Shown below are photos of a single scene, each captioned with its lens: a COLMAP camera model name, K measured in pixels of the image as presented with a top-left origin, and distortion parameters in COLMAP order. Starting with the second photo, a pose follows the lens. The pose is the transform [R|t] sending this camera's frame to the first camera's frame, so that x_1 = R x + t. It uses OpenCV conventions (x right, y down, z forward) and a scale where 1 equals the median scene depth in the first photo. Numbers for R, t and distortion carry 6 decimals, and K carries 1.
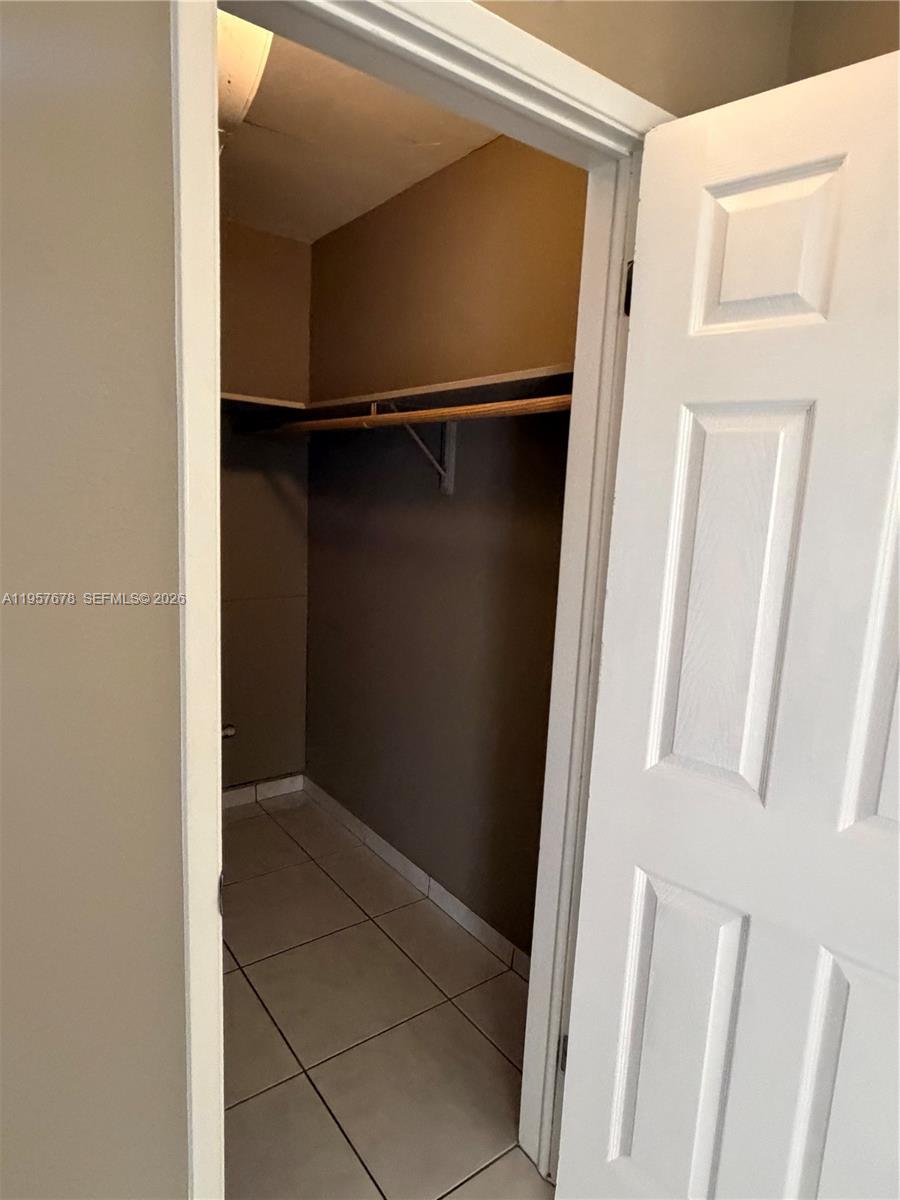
lens RADIAL K [[700.5, 0, 450.0], [0, 700.5, 600.0], [0, 0, 1]] dist [0.003827, 0.001037]
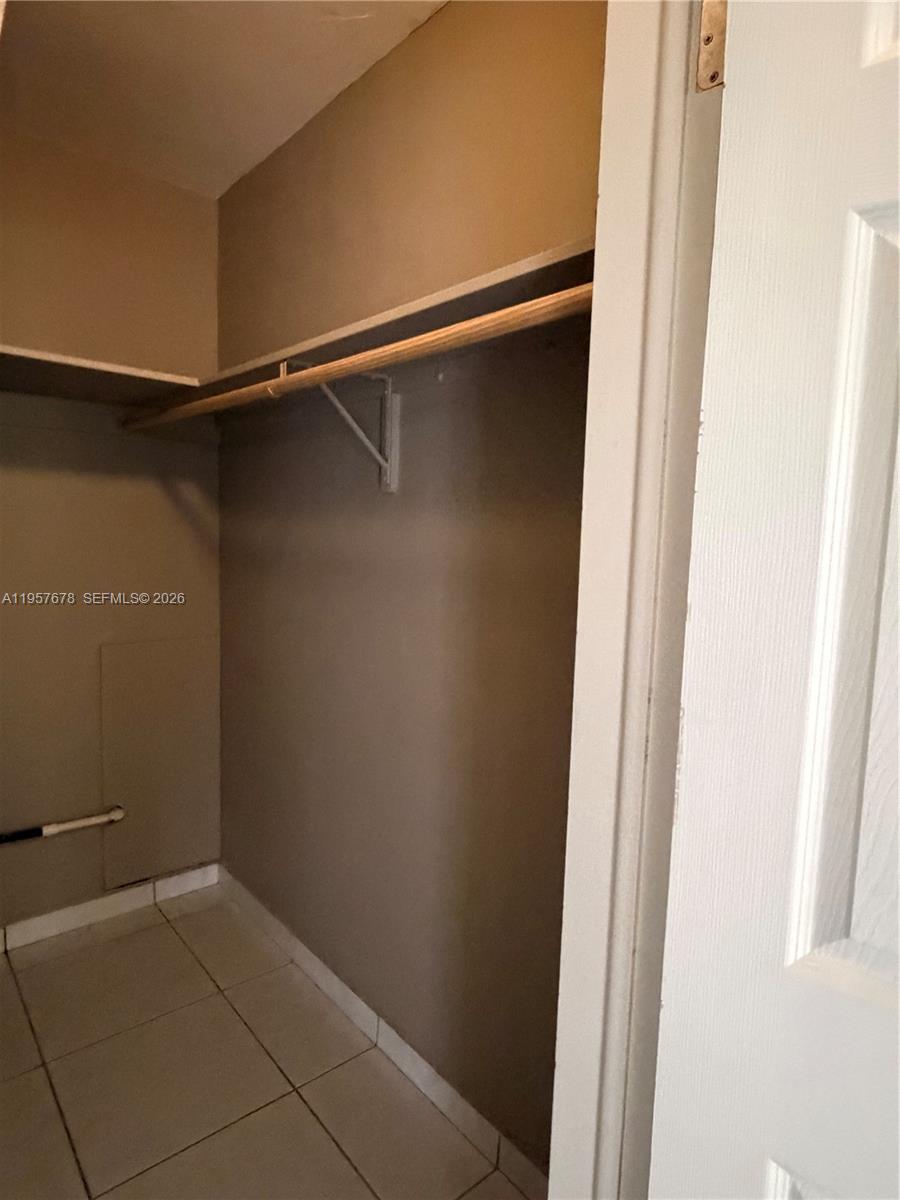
lens RADIAL K [[700.5, 0, 450.0], [0, 700.5, 600.0], [0, 0, 1]] dist [0.003827, 0.001037]
pose [[0.997772, -0.021833, 0.063039, 0.009679], [0.025163, 0.998303, -0.052524, 0.002699], [-0.061785, 0.053993, 0.996628, 0.267378]]
